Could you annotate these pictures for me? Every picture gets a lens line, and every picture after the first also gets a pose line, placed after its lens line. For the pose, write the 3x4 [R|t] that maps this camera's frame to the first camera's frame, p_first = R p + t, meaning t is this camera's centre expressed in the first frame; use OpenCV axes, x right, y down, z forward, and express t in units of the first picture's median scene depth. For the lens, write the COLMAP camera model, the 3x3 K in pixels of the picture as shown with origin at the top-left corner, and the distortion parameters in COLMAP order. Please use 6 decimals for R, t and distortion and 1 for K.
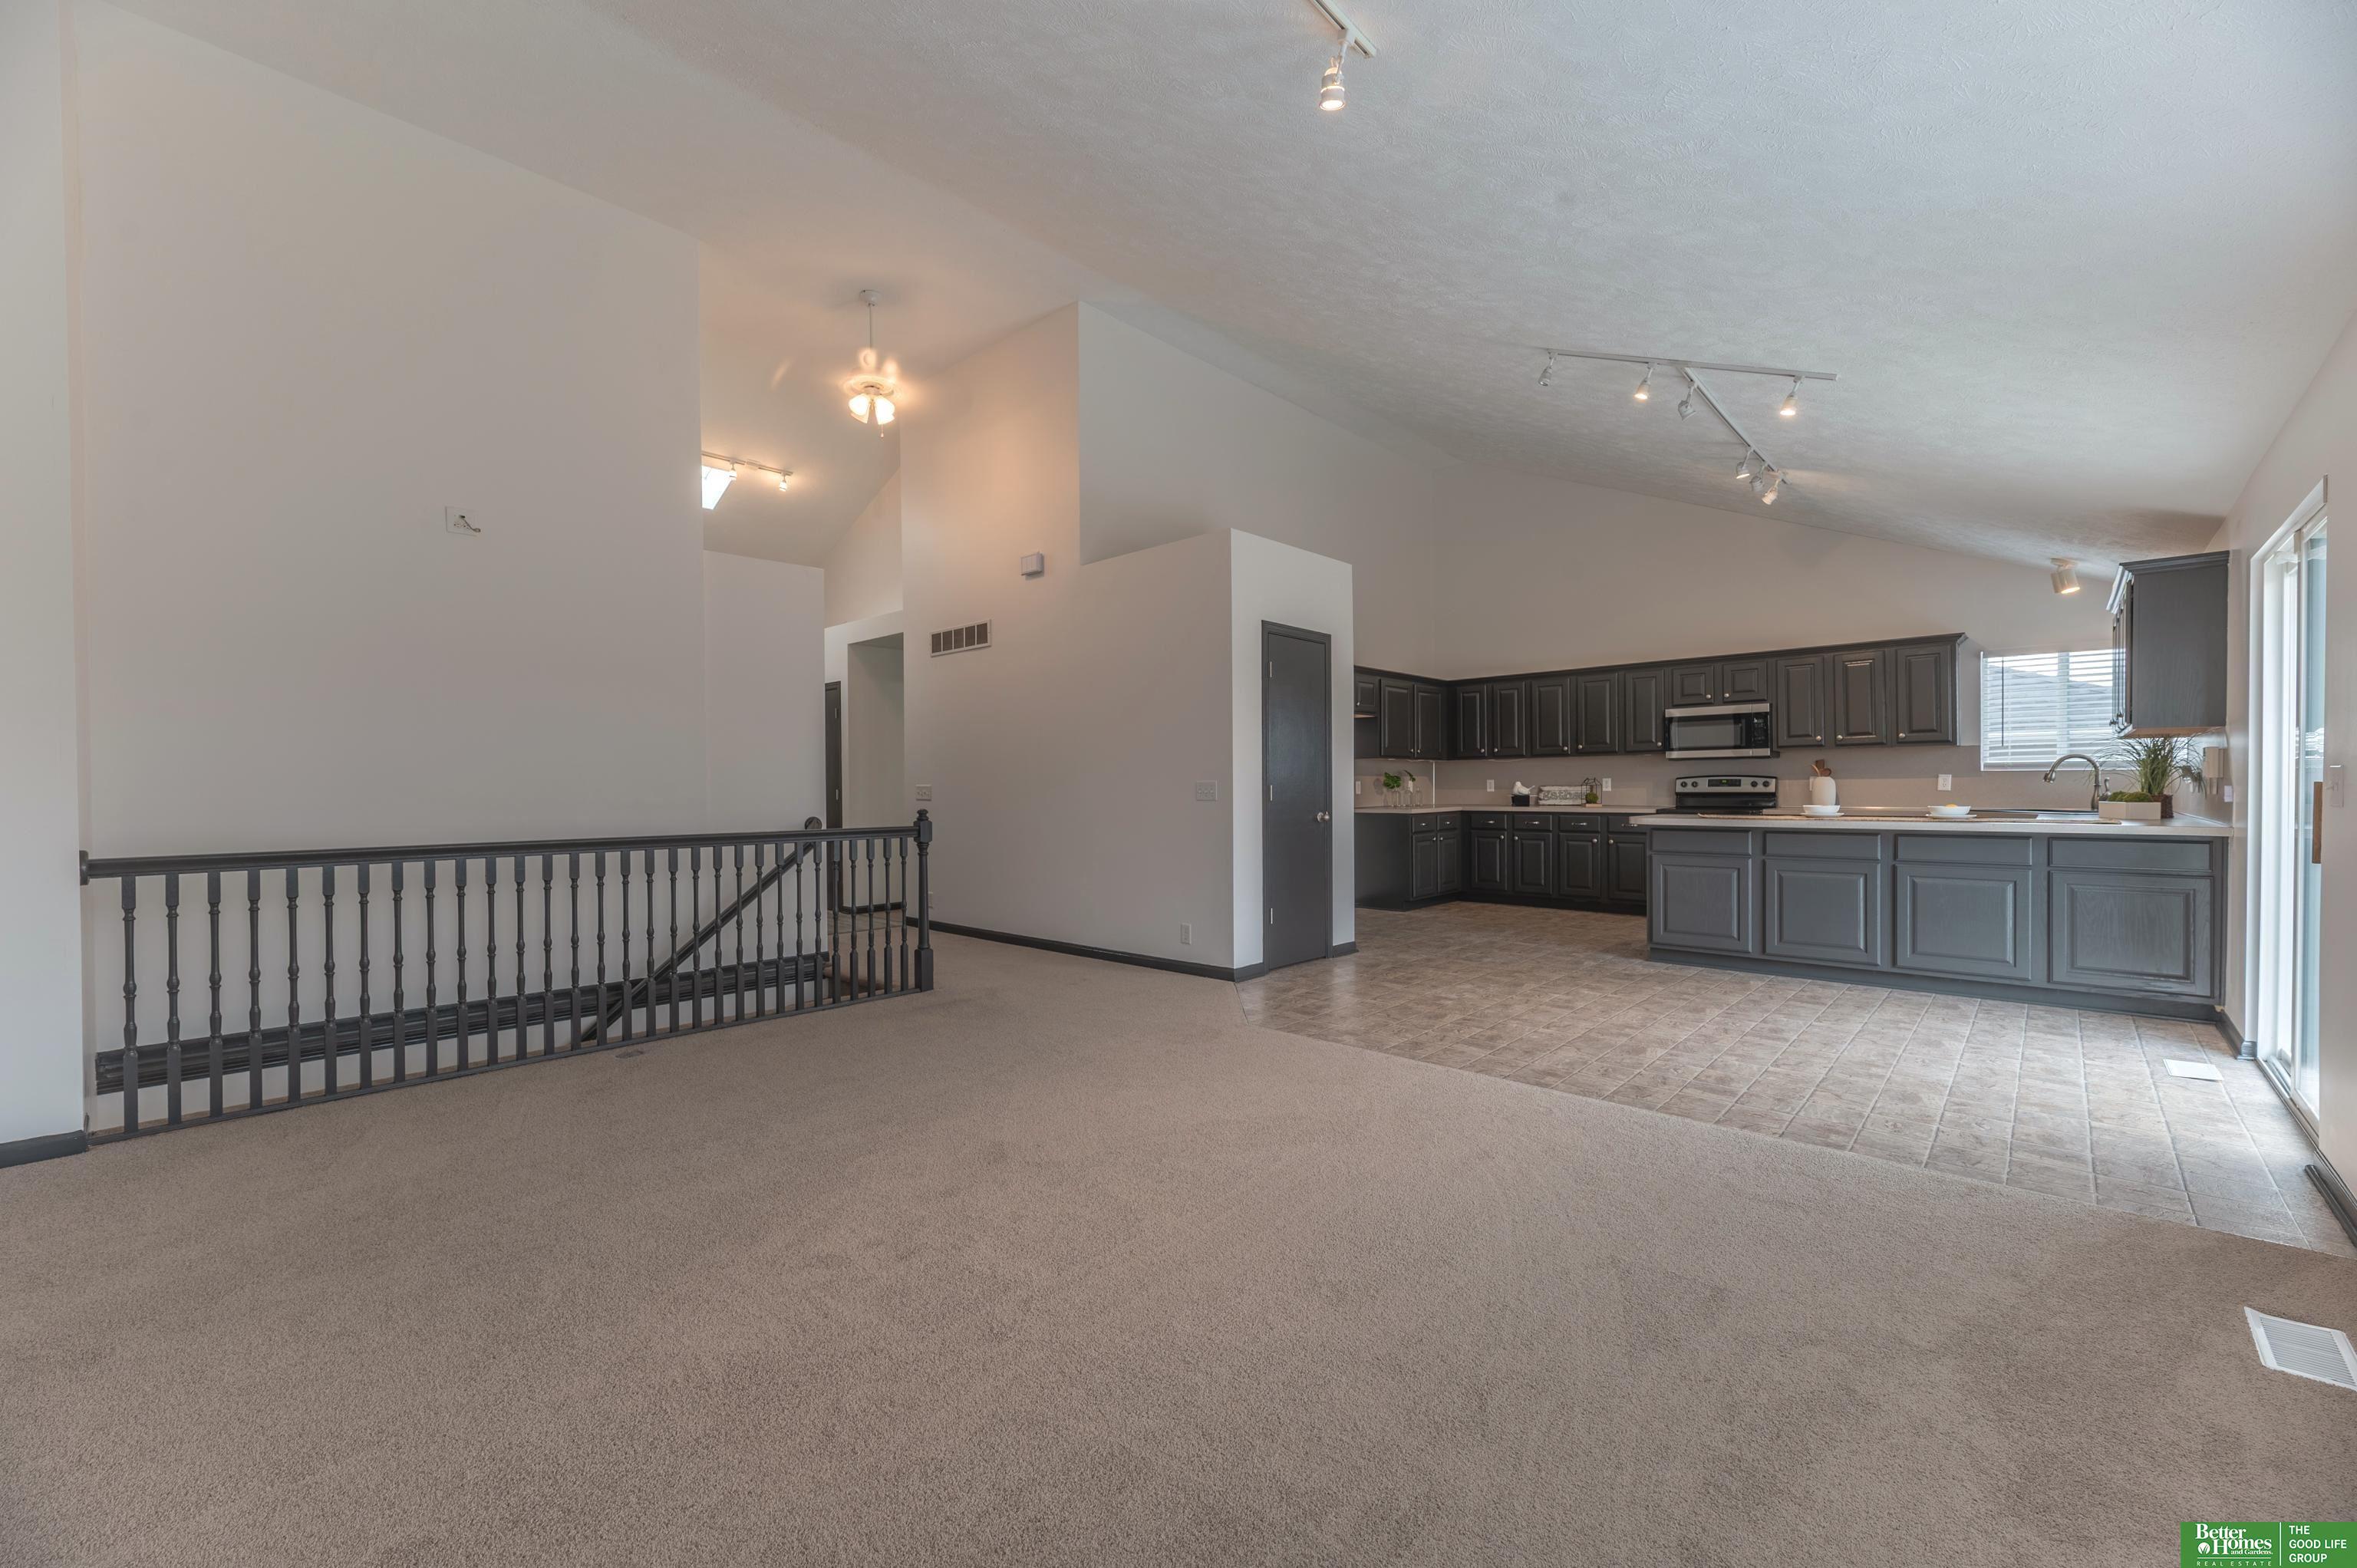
lens RADIAL K [[945.1, 0, 1184.9], [0, 945.1, 790.8], [0, 0, 1]] dist [0.002049, 0.000470]
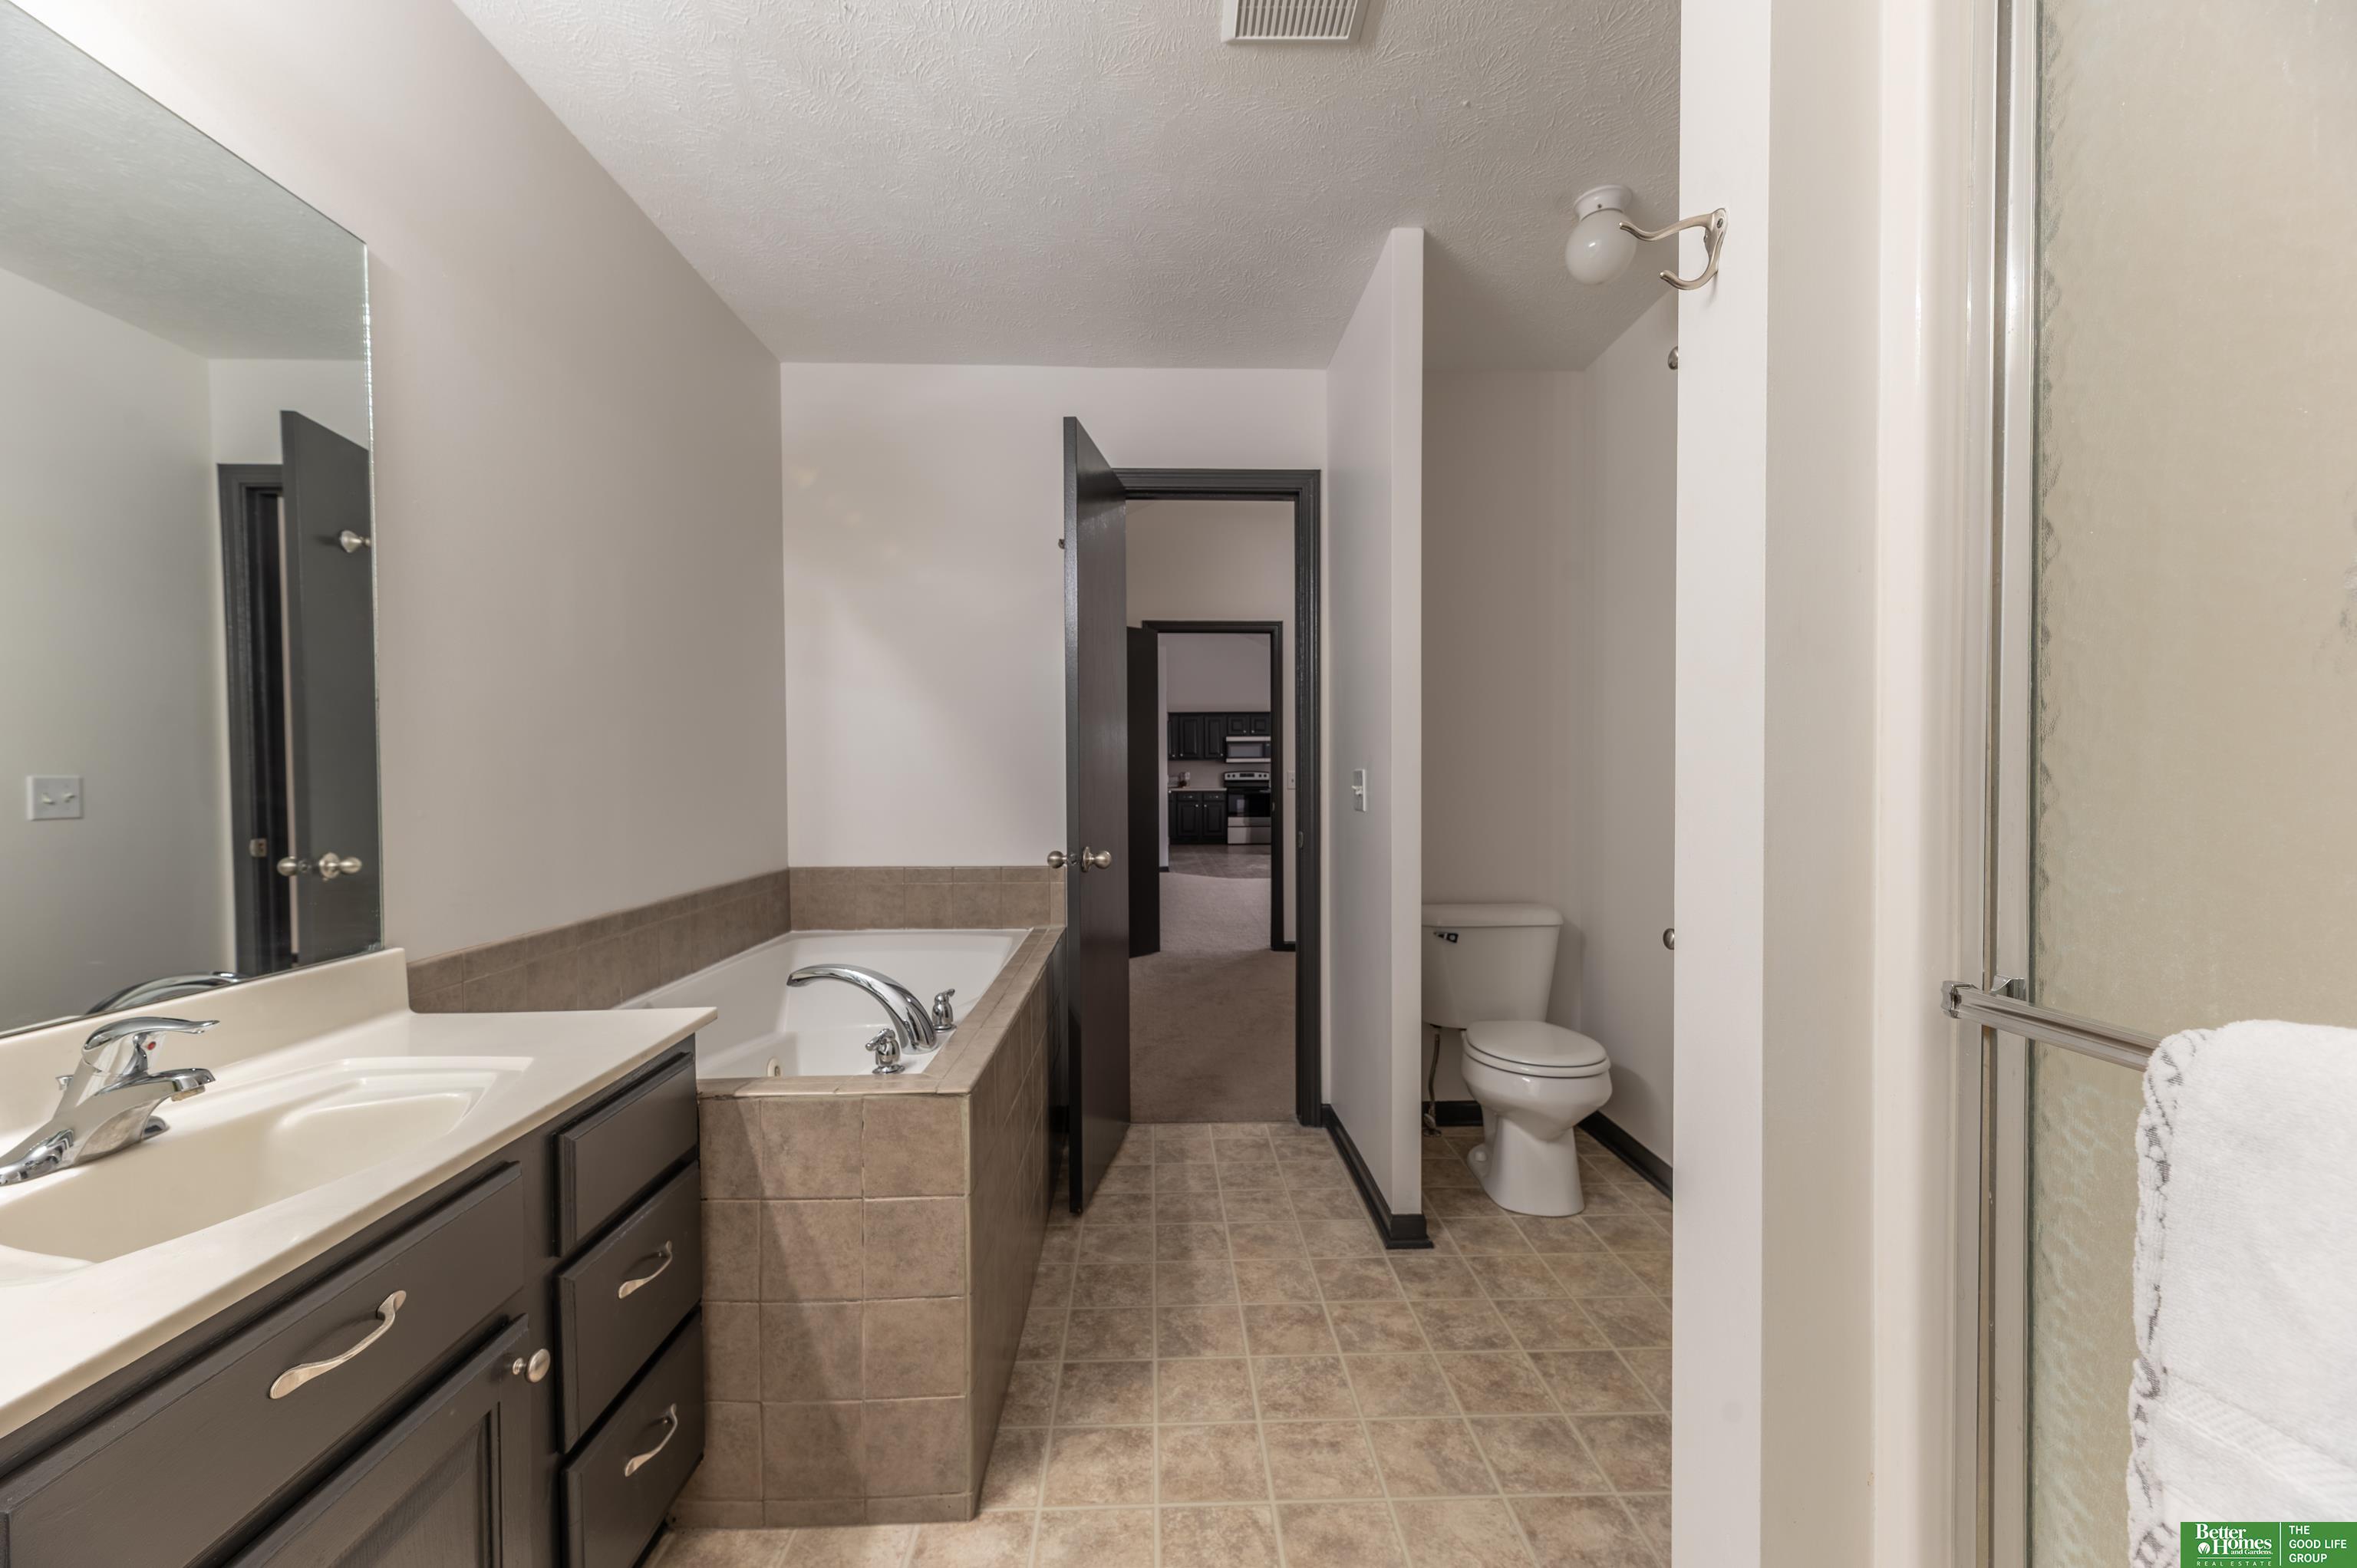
lens RADIAL K [[945.1, 0, 1178.9], [0, 945.1, 791.0], [0, 0, 1]] dist [0.002049, 0.000470]
pose [[0.717076, -0.010258, 0.696920, -1.174713], [0.002784, 0.999926, 0.011854, 0.001584], [-0.696990, -0.006560, 0.717051, -0.417151]]
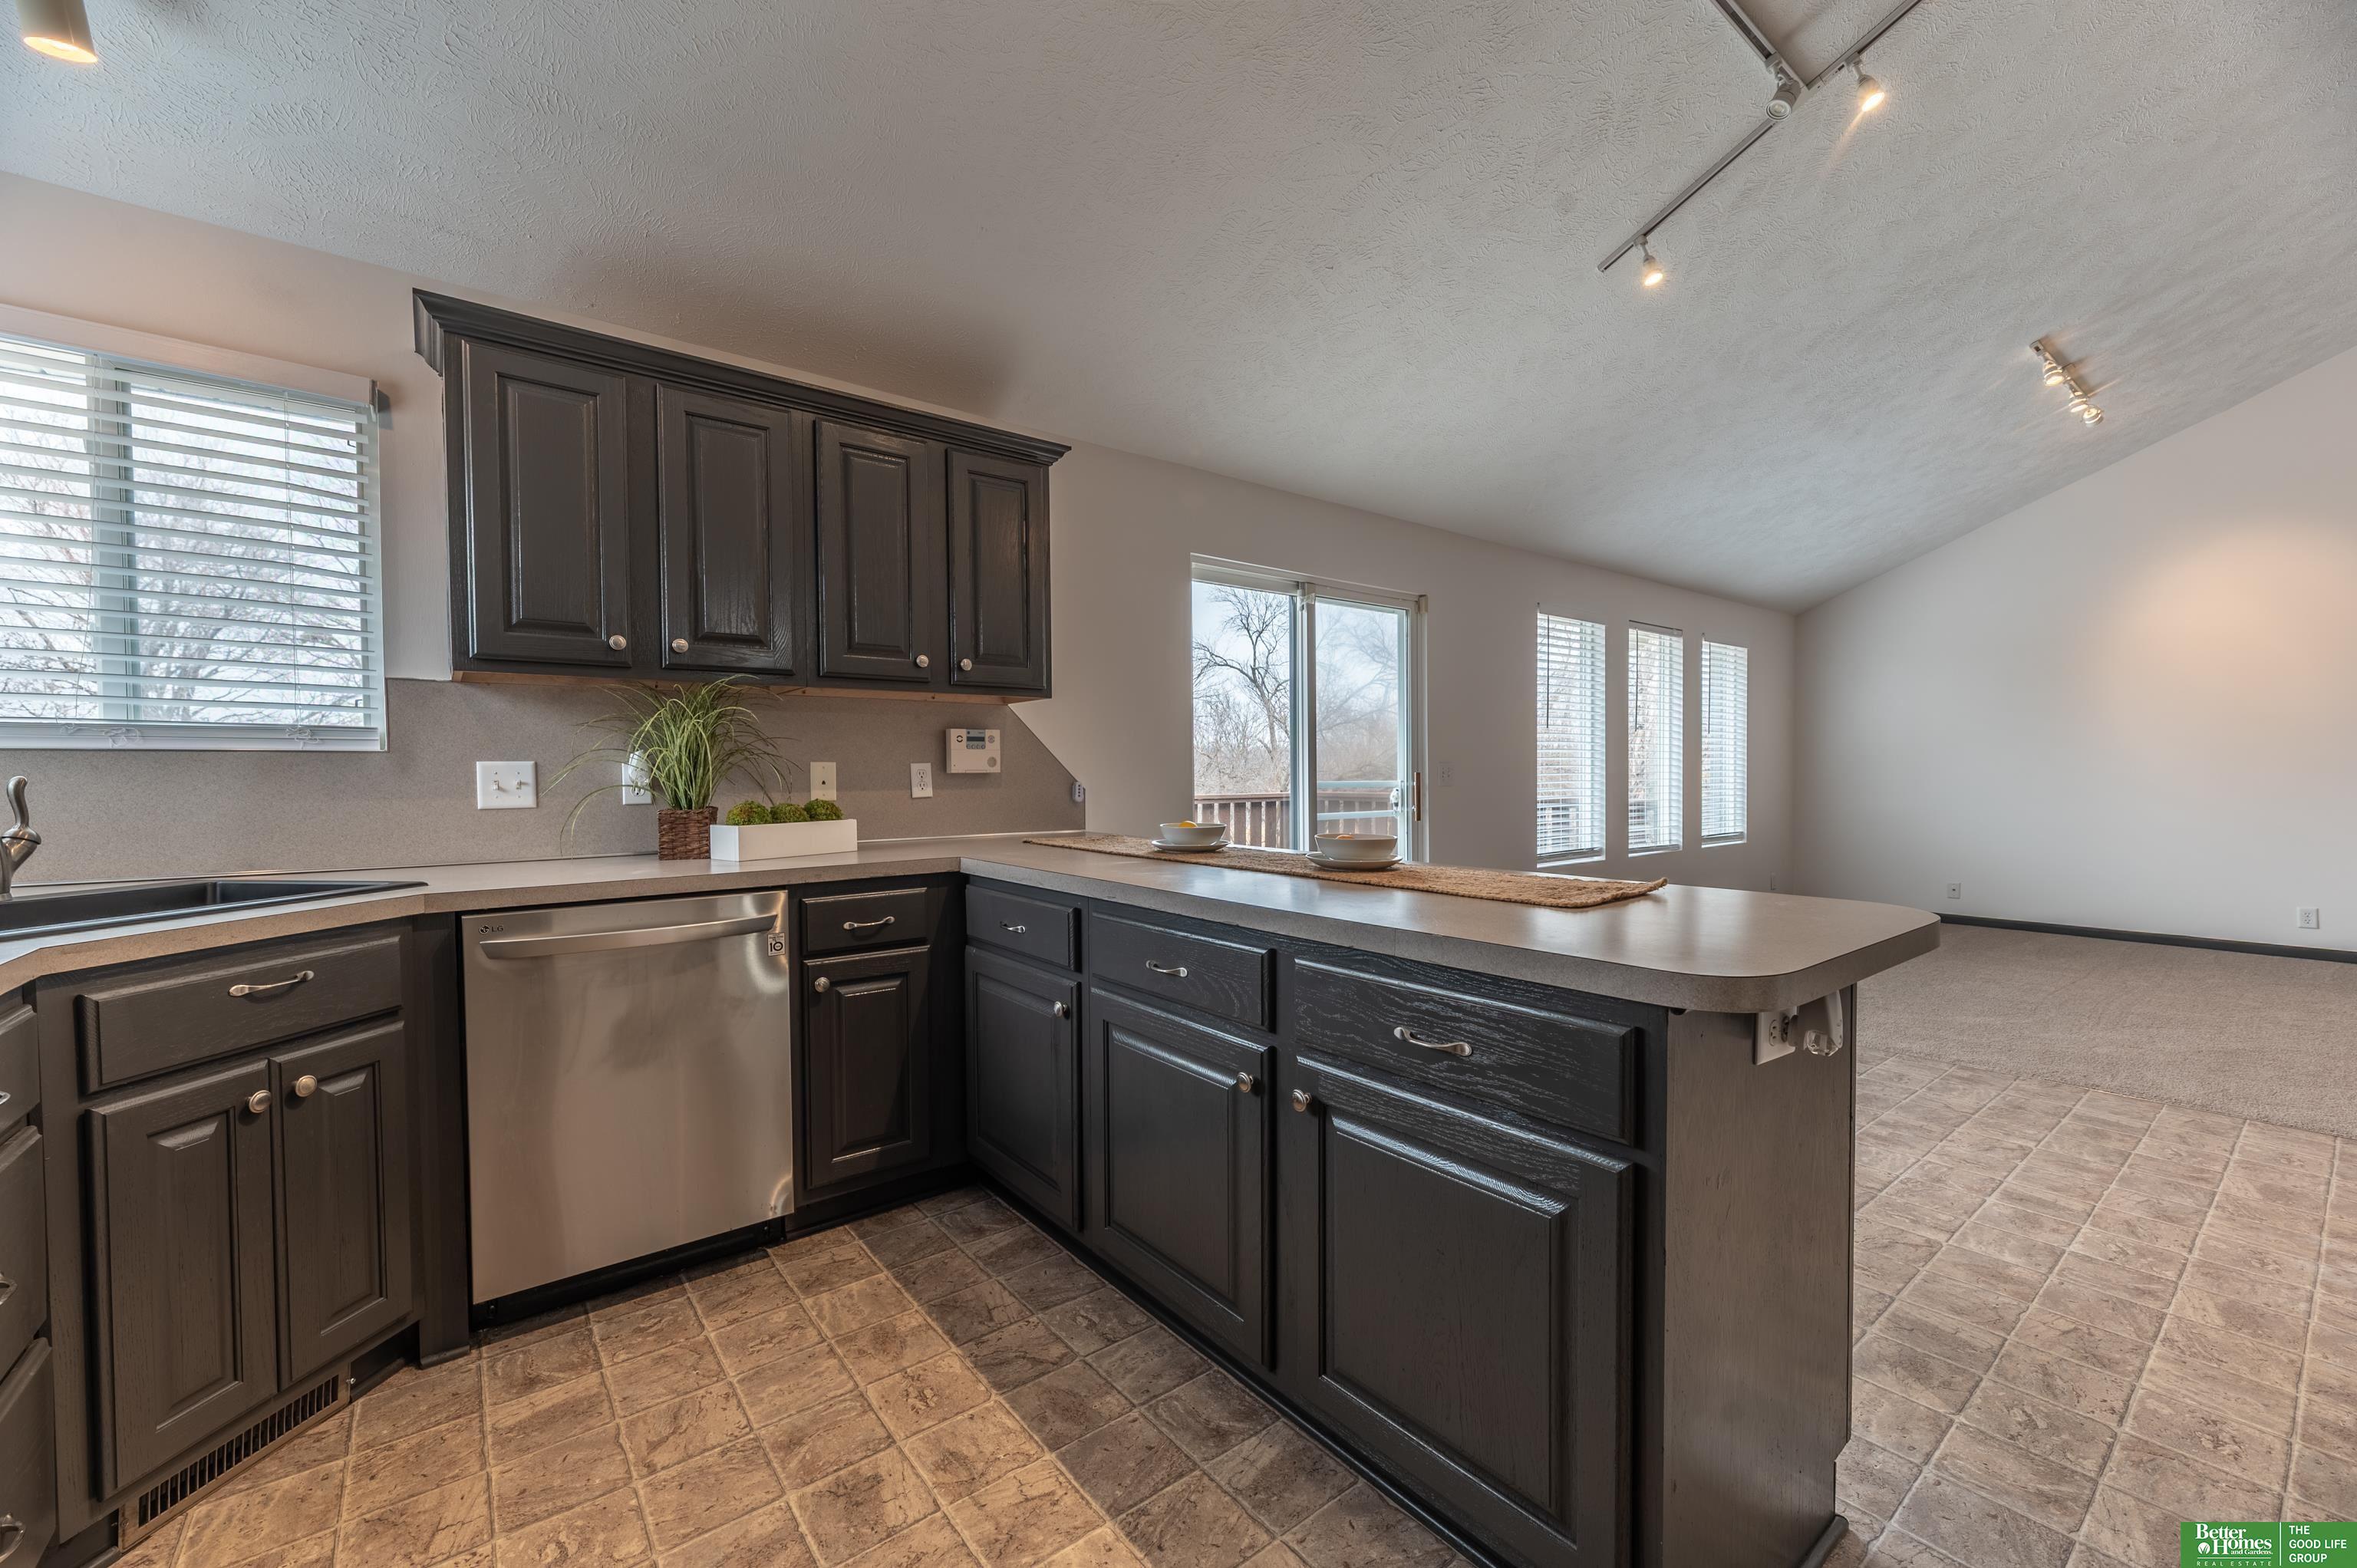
lens RADIAL K [[945.1, 0, 1180.4], [0, 945.1, 793.6], [0, 0, 1]] dist [0.002049, 0.000470]
pose [[-0.986743, 0.008483, 0.162067, 0.589419], [0.013459, 0.999470, 0.029636, -0.012169], [-0.161730, 0.031424, -0.986335, 1.204264]]
